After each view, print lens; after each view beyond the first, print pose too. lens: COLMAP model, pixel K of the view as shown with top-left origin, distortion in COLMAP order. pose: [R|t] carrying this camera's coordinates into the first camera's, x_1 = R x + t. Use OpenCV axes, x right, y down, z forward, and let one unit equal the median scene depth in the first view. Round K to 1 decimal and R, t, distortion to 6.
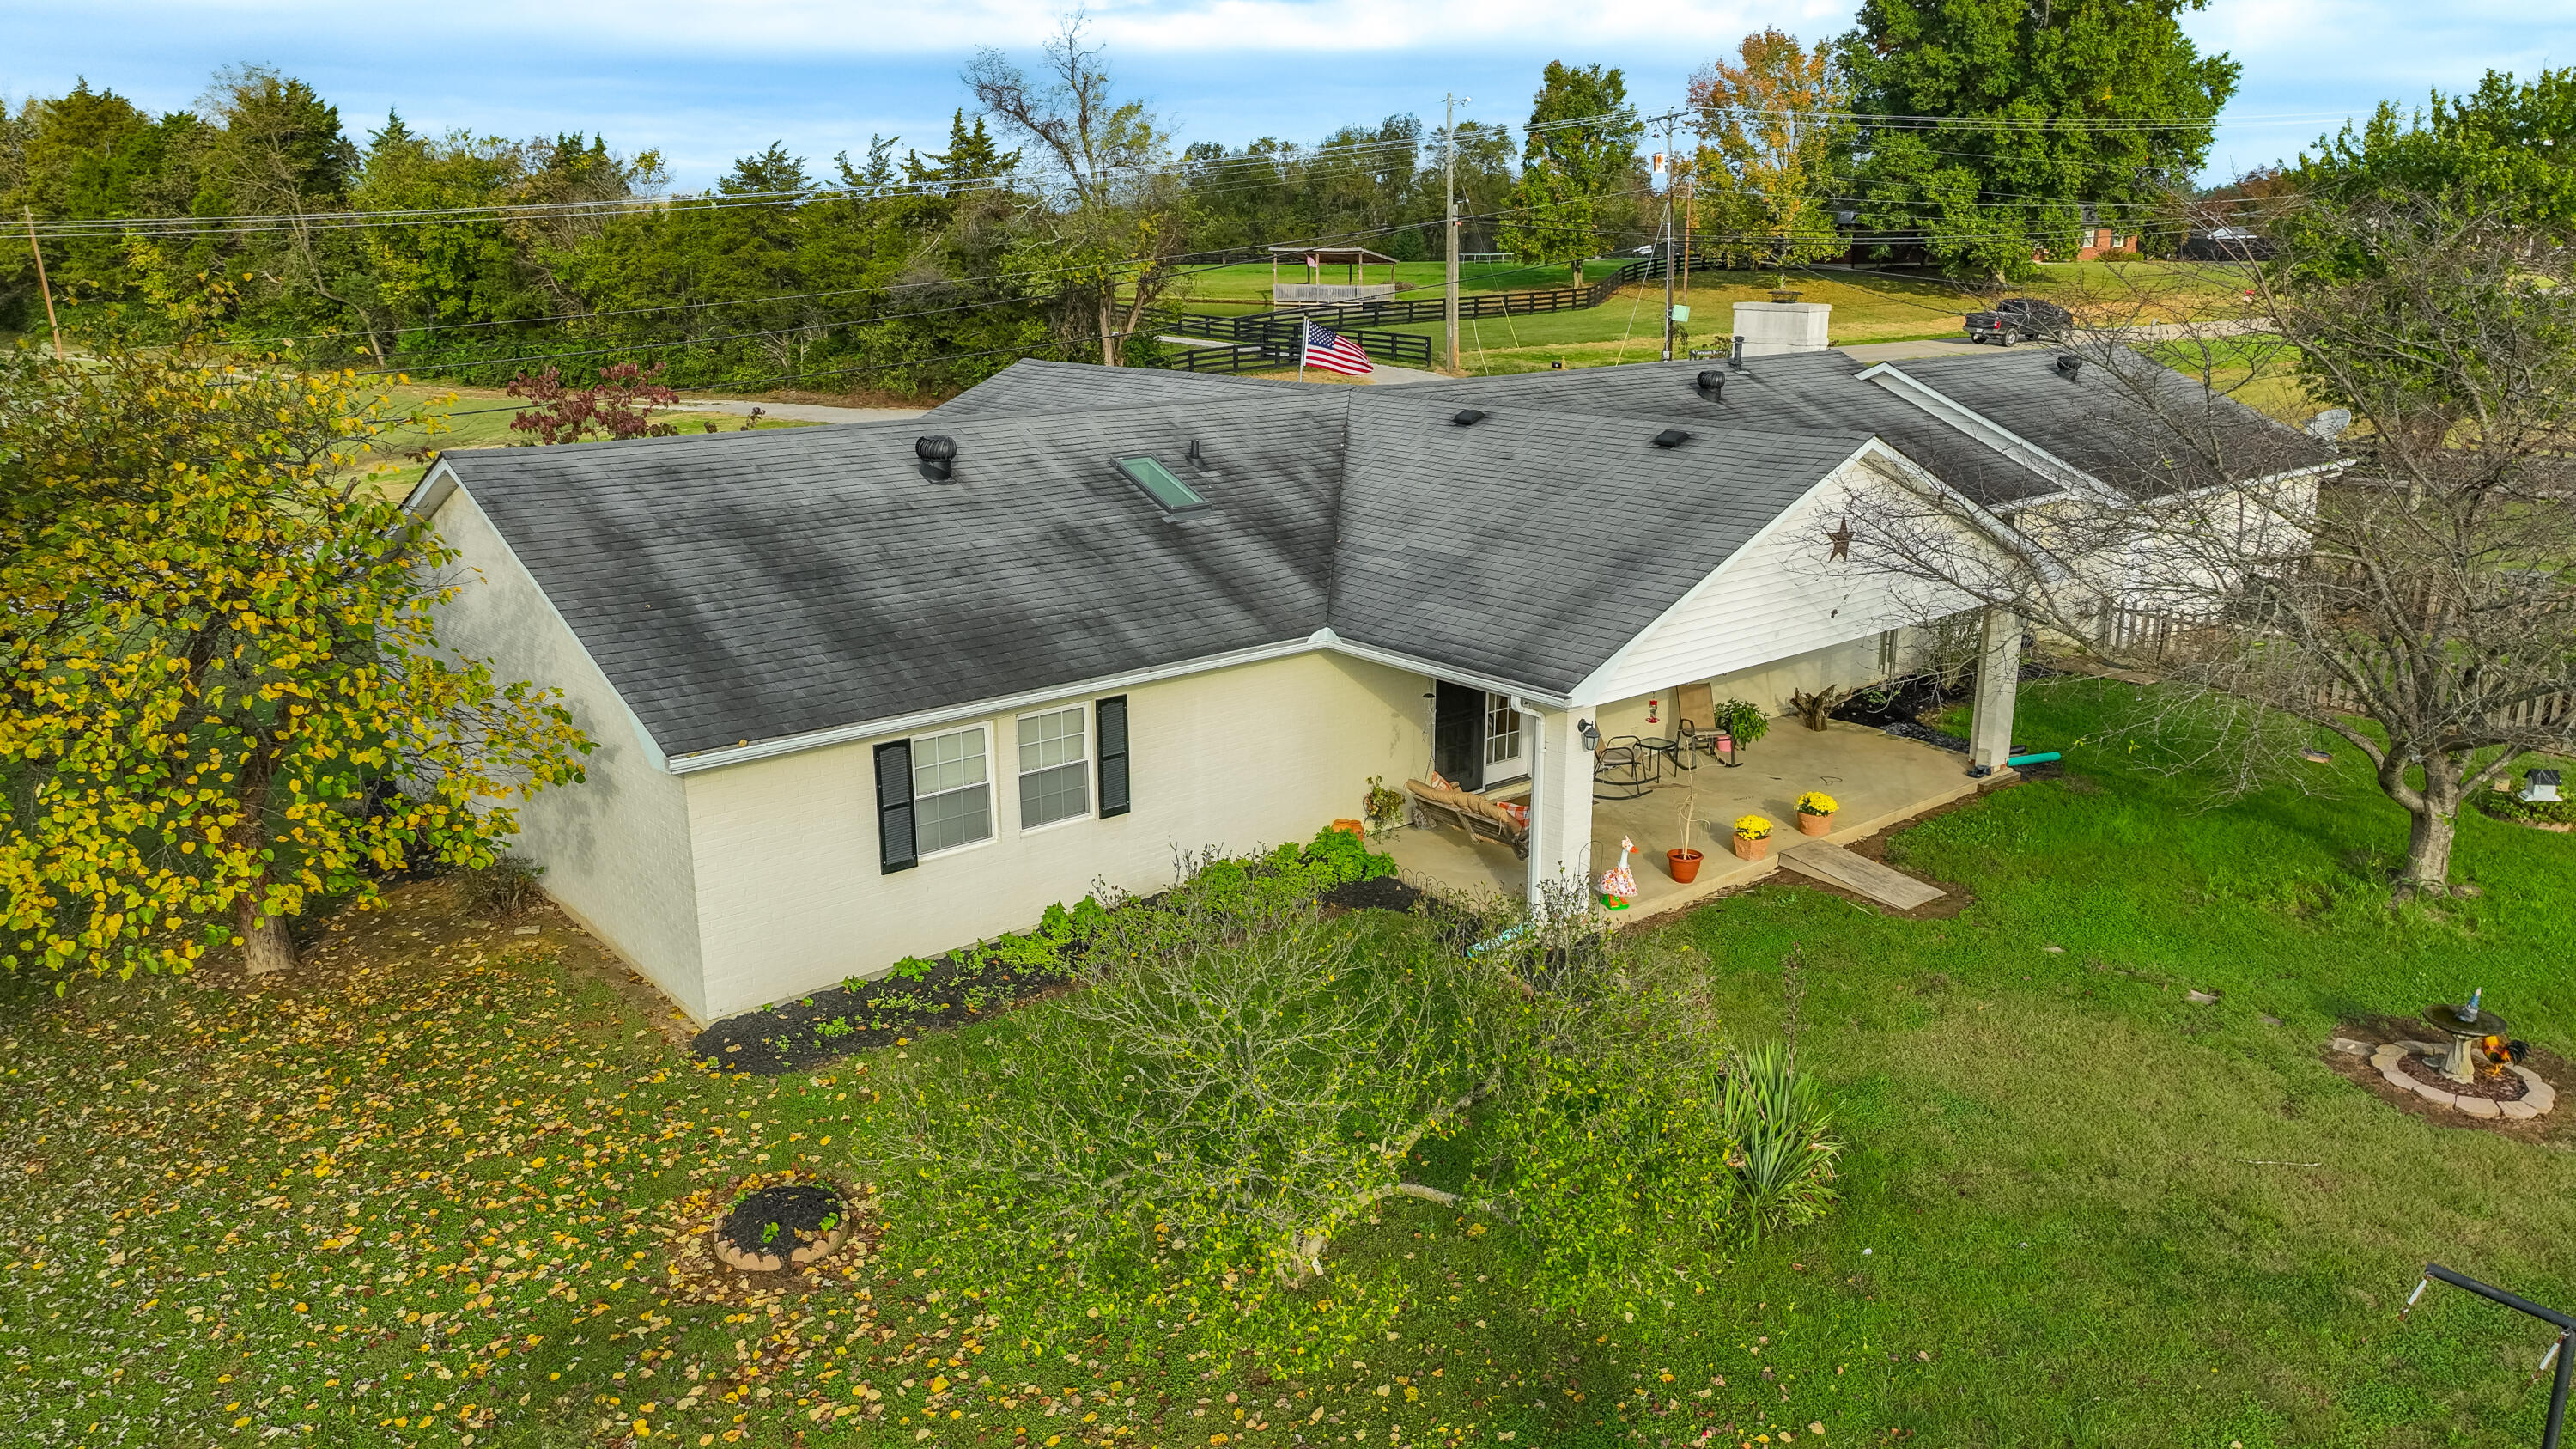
lens RADIAL K [[1790.0, 0, 1288.0], [0, 1790.0, 724.5], [0, 0, 1]] dist [0.000448, -0.000832]
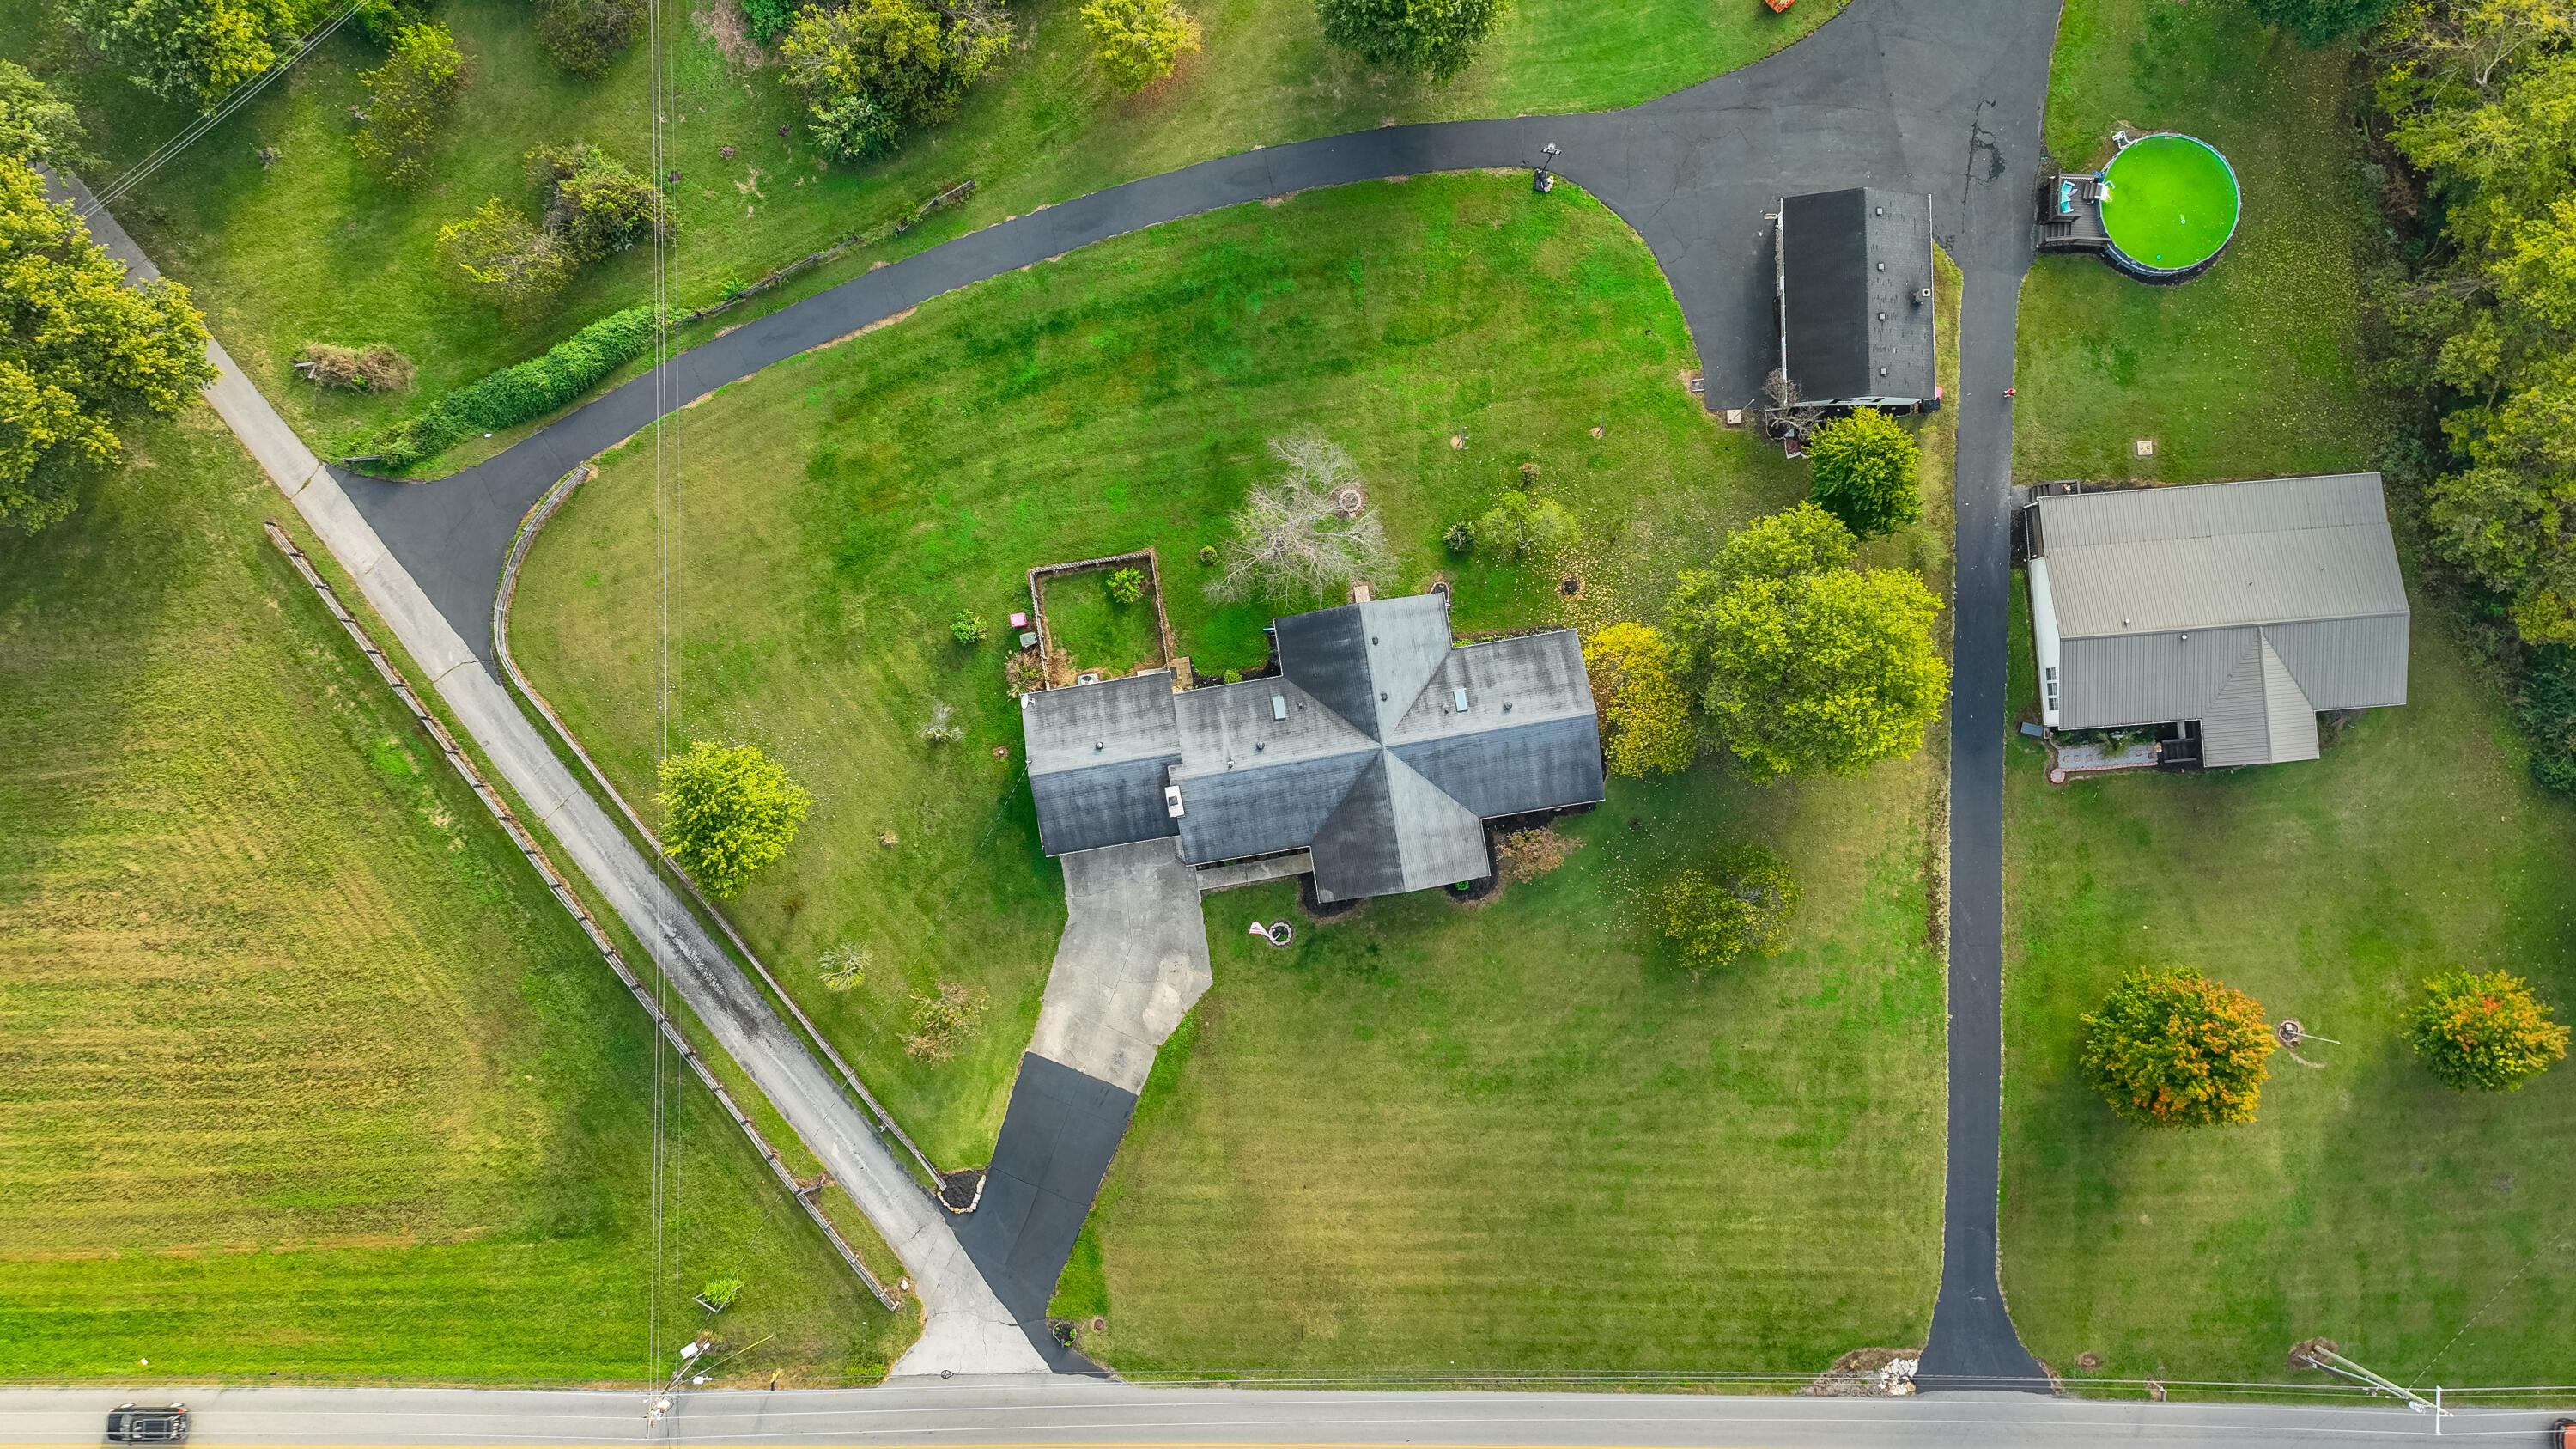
lens RADIAL K [[1790.0, 0, 1288.0], [0, 1790.0, 724.5], [0, 0, 1]] dist [0.000448, -0.000832]
pose [[-0.847816, -0.529827, 0.022176, 0.172564], [0.153831, -0.205705, 0.966448, -4.605631], [-0.507489, 0.822781, 0.255904, 0.044566]]
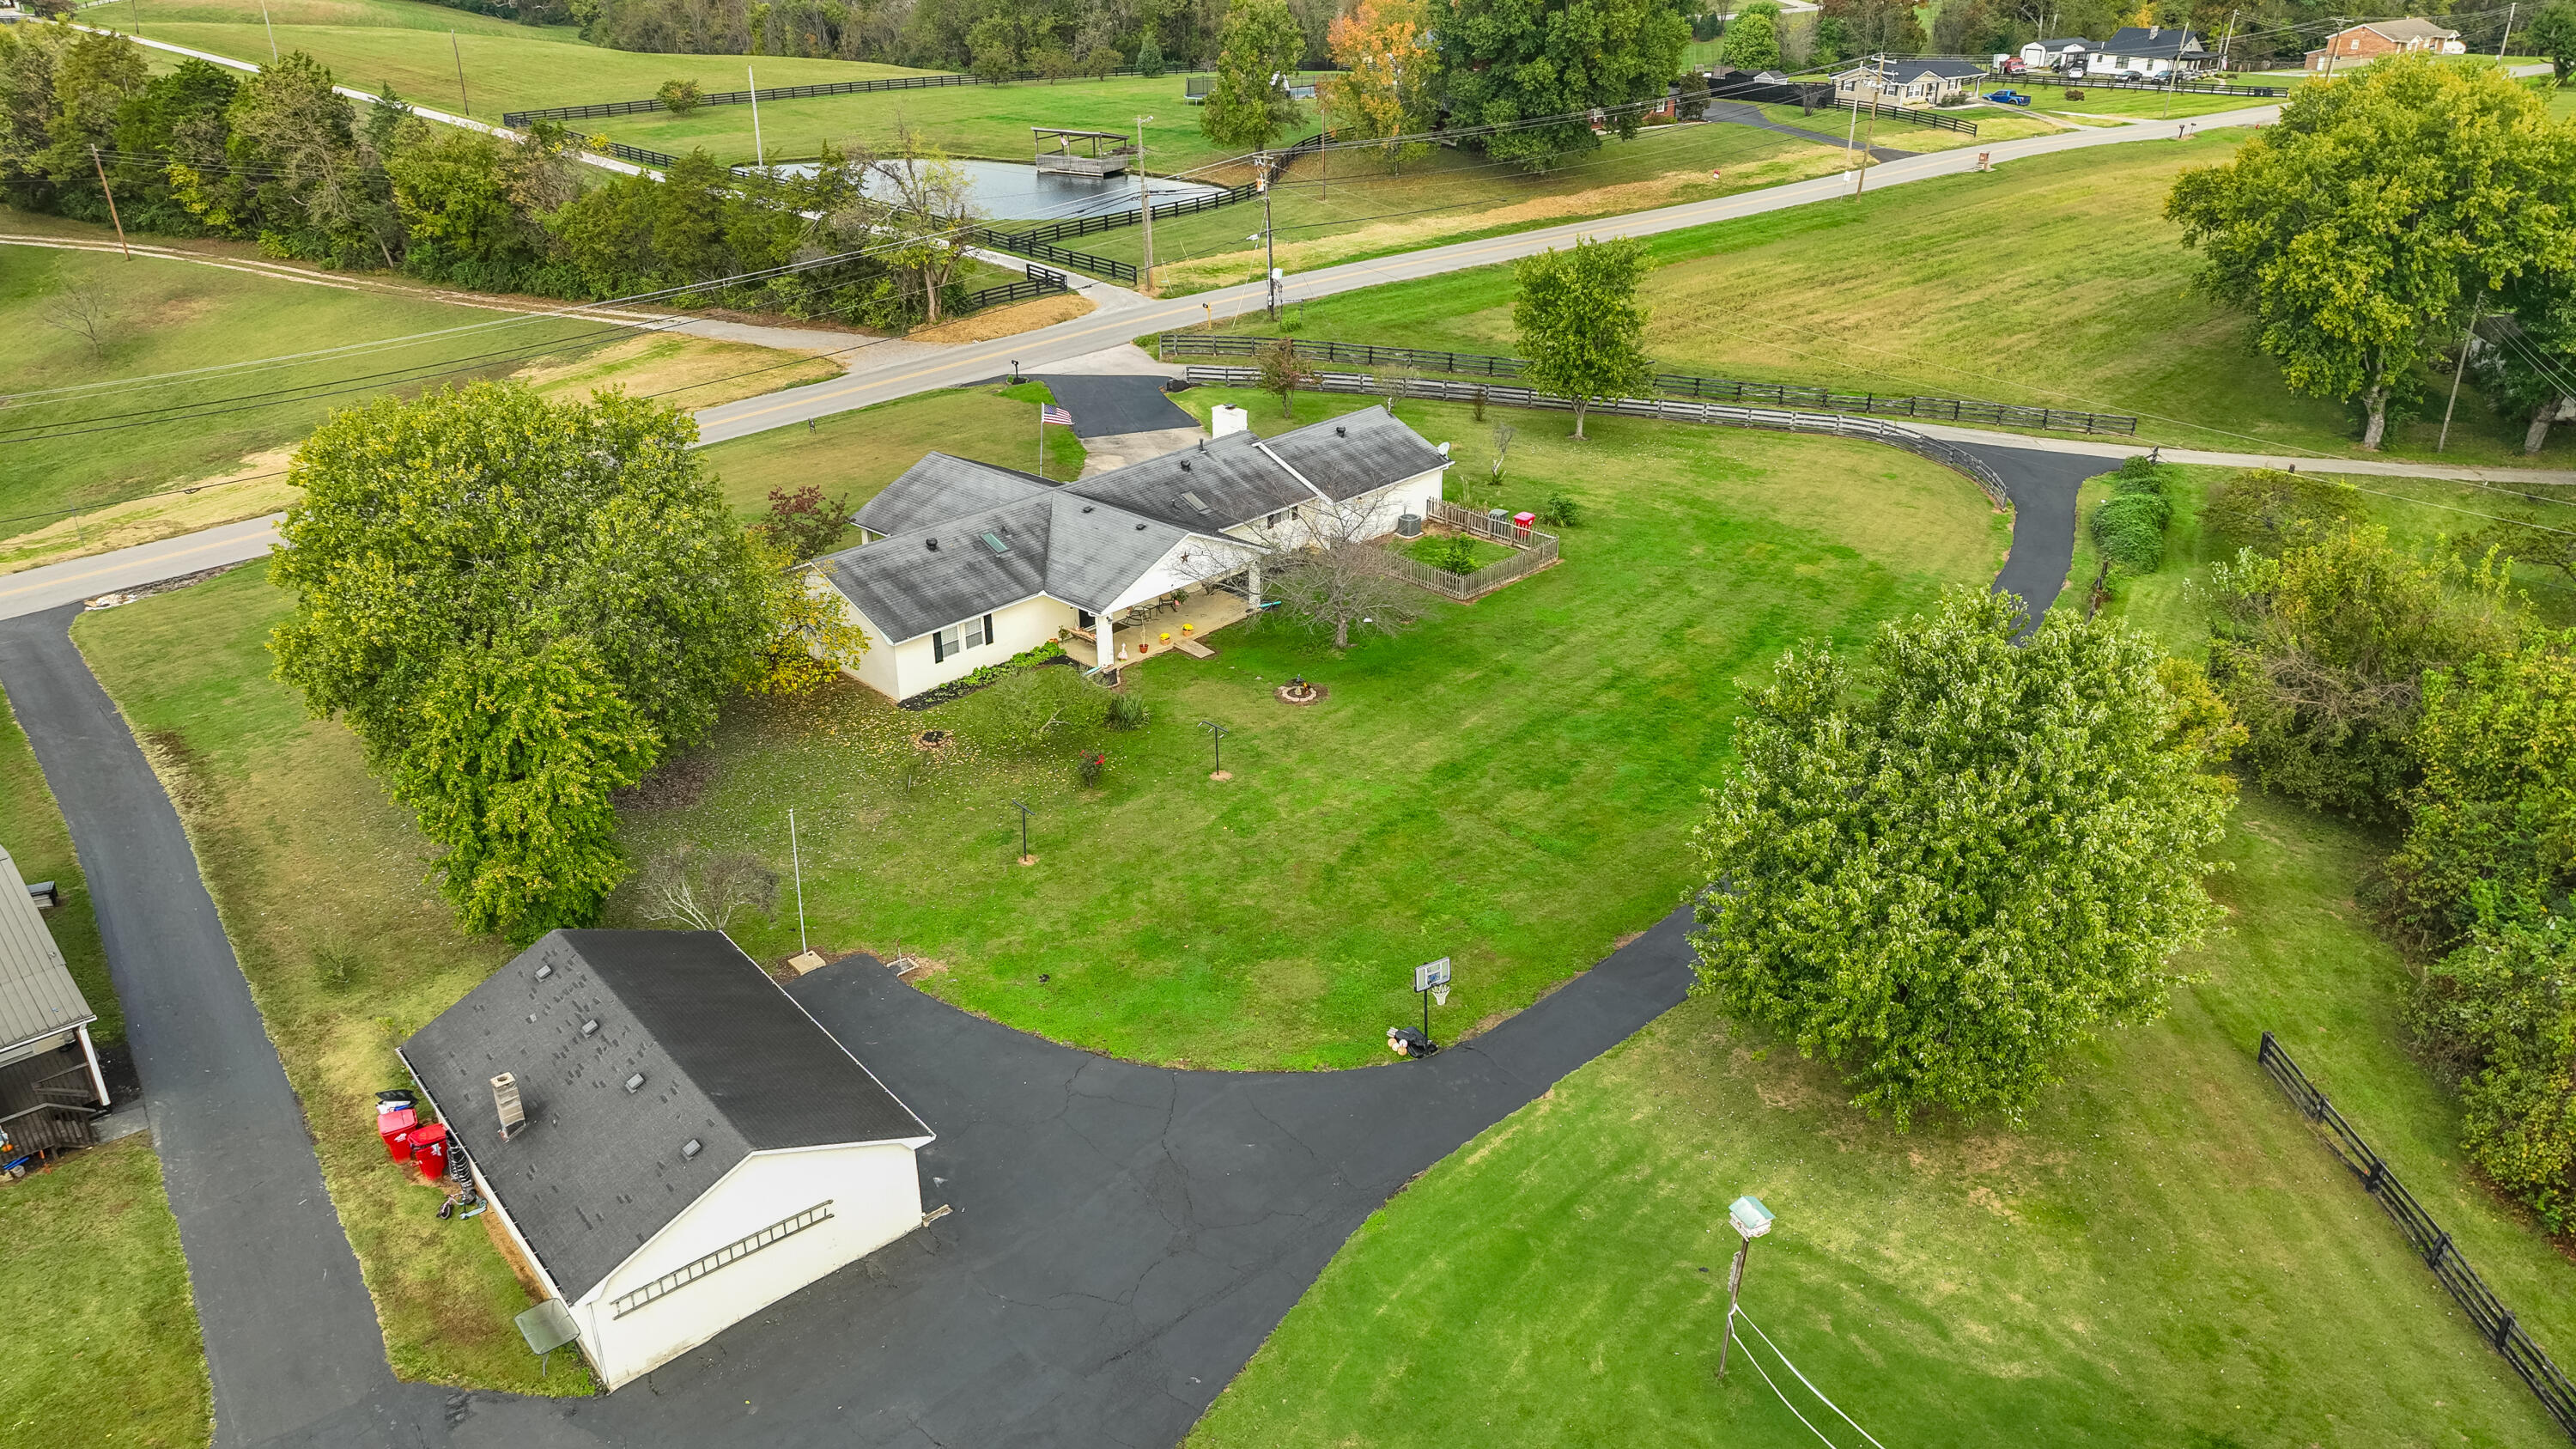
lens RADIAL K [[1790.0, 0, 1288.0], [0, 1790.0, 724.5], [0, 0, 1]] dist [0.000448, -0.000832]
pose [[0.993247, -0.047591, 0.105811, 0.102231], [0.028225, 0.983715, 0.177506, -0.362233], [-0.112536, -0.173320, 0.978415, -2.342543]]
